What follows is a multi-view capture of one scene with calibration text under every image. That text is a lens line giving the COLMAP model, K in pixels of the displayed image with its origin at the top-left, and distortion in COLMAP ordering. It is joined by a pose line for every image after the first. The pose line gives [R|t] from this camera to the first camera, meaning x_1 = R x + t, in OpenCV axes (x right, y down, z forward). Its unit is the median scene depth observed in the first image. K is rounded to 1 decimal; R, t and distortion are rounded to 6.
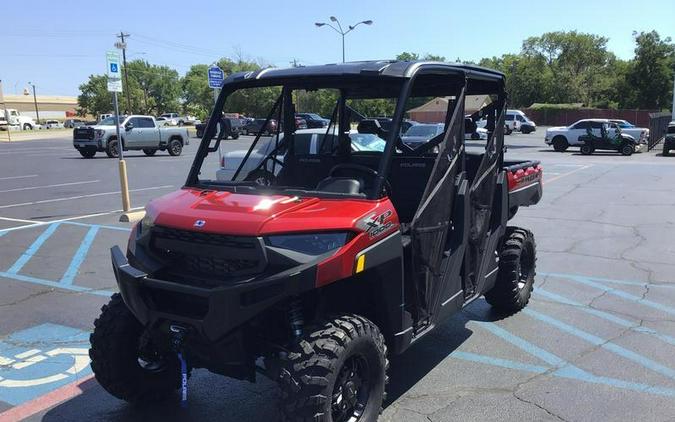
lens RADIAL K [[641.4, 0, 346.8], [0, 641.4, 224.6], [0, 0, 1]] dist [0.026136, 0.000000]
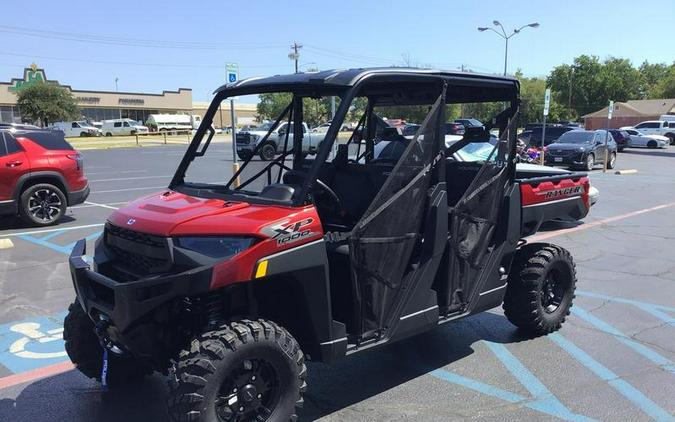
lens RADIAL K [[641.4, 0, 347.0], [0, 641.4, 219.5], [0, 0, 1]] dist [0.026136, 0.000000]
pose [[0.962466, 0.044610, -0.267712, 0.266851], [-0.049070, 0.998745, -0.009990, -0.009165], [0.266930, 0.022752, 0.963447, 0.035563]]
